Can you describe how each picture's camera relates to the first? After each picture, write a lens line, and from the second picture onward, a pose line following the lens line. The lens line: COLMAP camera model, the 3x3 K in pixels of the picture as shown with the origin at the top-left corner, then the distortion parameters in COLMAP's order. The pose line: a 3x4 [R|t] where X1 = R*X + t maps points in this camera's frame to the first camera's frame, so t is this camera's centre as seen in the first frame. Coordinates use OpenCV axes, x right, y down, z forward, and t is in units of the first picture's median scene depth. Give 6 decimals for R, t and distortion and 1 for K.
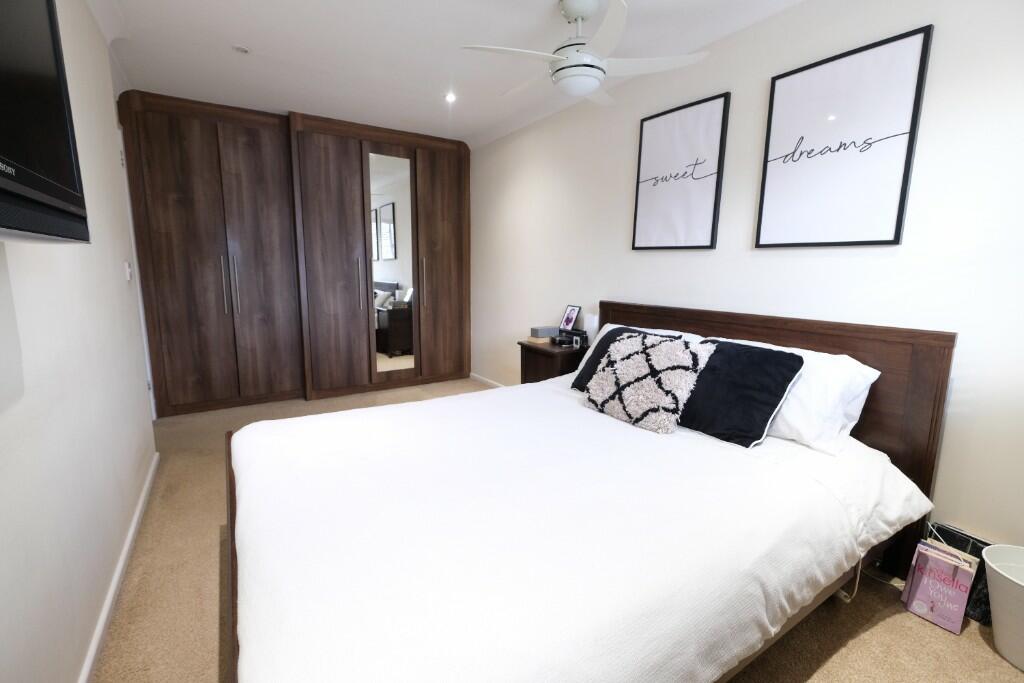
lens RADIAL K [[446.9, 0, 514.2], [0, 446.9, 339.5], [0, 0, 1]] dist [-0.003461, -0.000142]
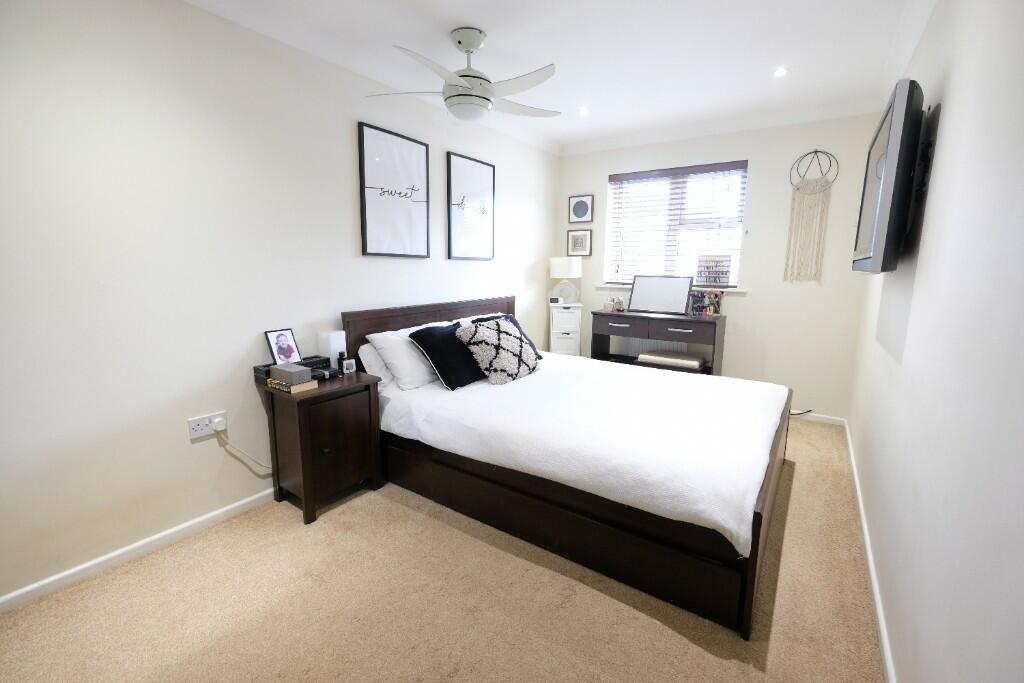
lens RADIAL K [[446.9, 0, 512.8], [0, 446.9, 342.0], [0, 0, 1]] dist [-0.003461, -0.000142]
pose [[-0.379317, -0.166116, 0.910233, -0.906556], [0.138794, 0.962406, 0.233477, -0.236473], [-0.914798, 0.214897, -0.342001, 1.268188]]
